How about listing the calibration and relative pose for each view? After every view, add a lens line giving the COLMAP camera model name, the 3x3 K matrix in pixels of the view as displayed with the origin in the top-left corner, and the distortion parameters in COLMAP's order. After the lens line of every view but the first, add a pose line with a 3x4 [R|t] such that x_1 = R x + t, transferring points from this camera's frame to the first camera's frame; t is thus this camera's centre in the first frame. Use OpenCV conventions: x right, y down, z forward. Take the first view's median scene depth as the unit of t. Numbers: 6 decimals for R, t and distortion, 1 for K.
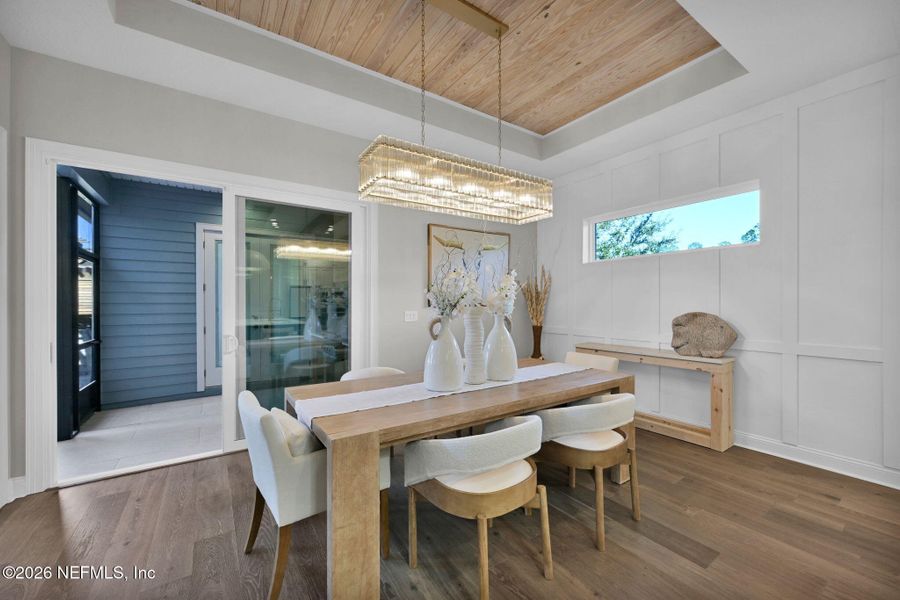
lens RADIAL K [[355.1, 0, 452.5], [0, 355.1, 302.8], [0, 0, 1]] dist [-0.001311, 0.000069]
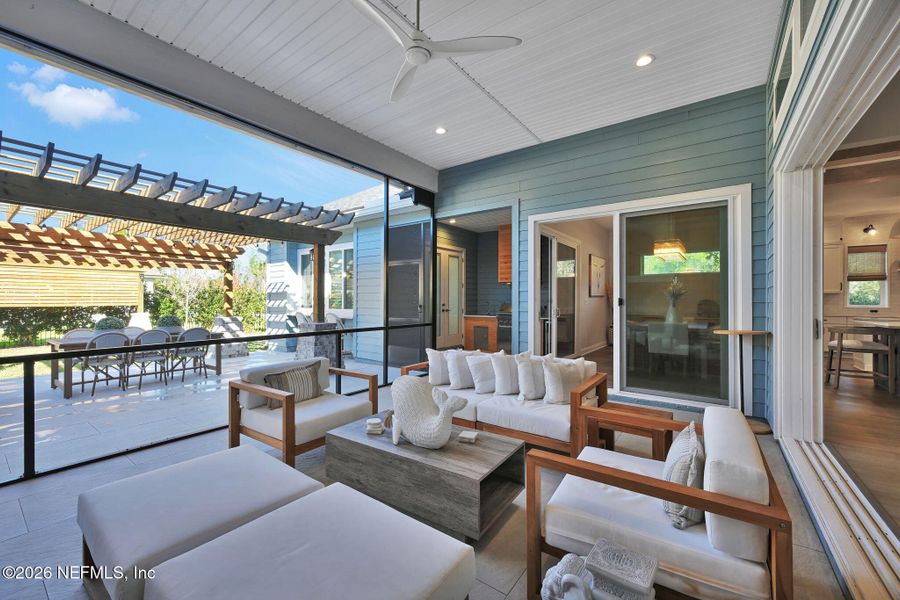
lens RADIAL K [[355.1, 0, 452.5], [0, 355.1, 302.8], [0, 0, 1]] dist [-0.001311, 0.000069]
pose [[0.940743, 0.003115, 0.339106, -1.141393], [-0.005790, 0.999960, 0.006876, 0.027135], [-0.339071, -0.008432, 0.940723, -0.446479]]
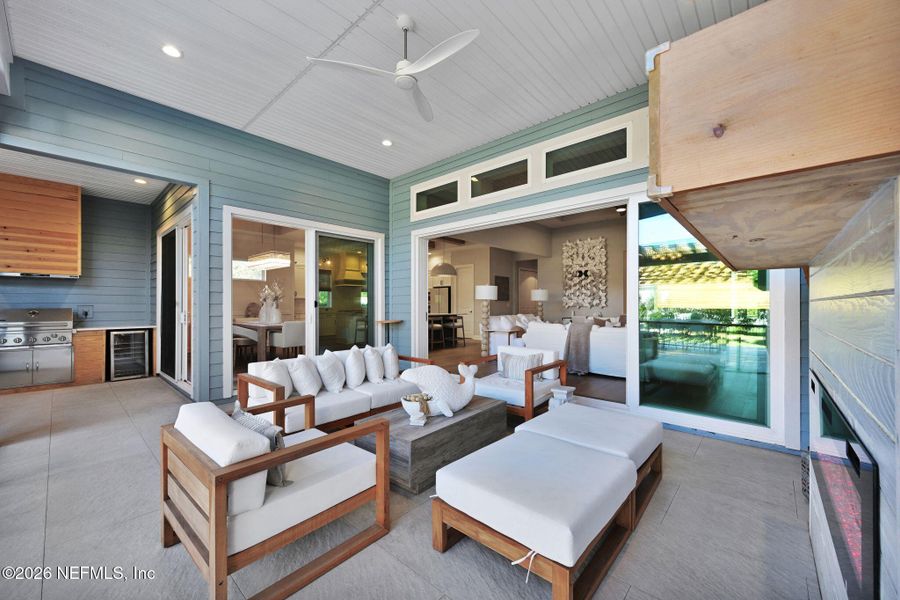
lens RADIAL K [[355.1, 0, 452.5], [0, 355.1, 302.8], [0, 0, 1]] dist [-0.001311, 0.000069]
pose [[-0.236470, 0.007653, 0.971609, -1.567693], [0.002785, 0.999970, -0.007198, 0.034472], [-0.971635, 0.001004, -0.236484, 0.085073]]
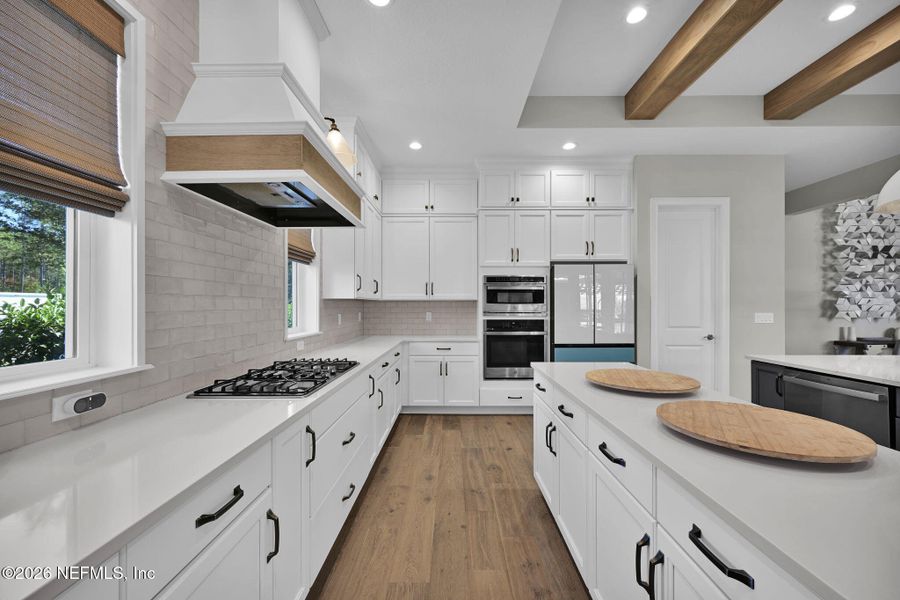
lens RADIAL K [[355.1, 0, 452.5], [0, 355.1, 302.8], [0, 0, 1]] dist [-0.001311, 0.000069]
pose [[-0.822136, 0.005715, 0.569262, 0.661515], [0.003904, 0.999983, -0.004401, -0.001105], [-0.569277, -0.001396, -0.822144, 0.401608]]
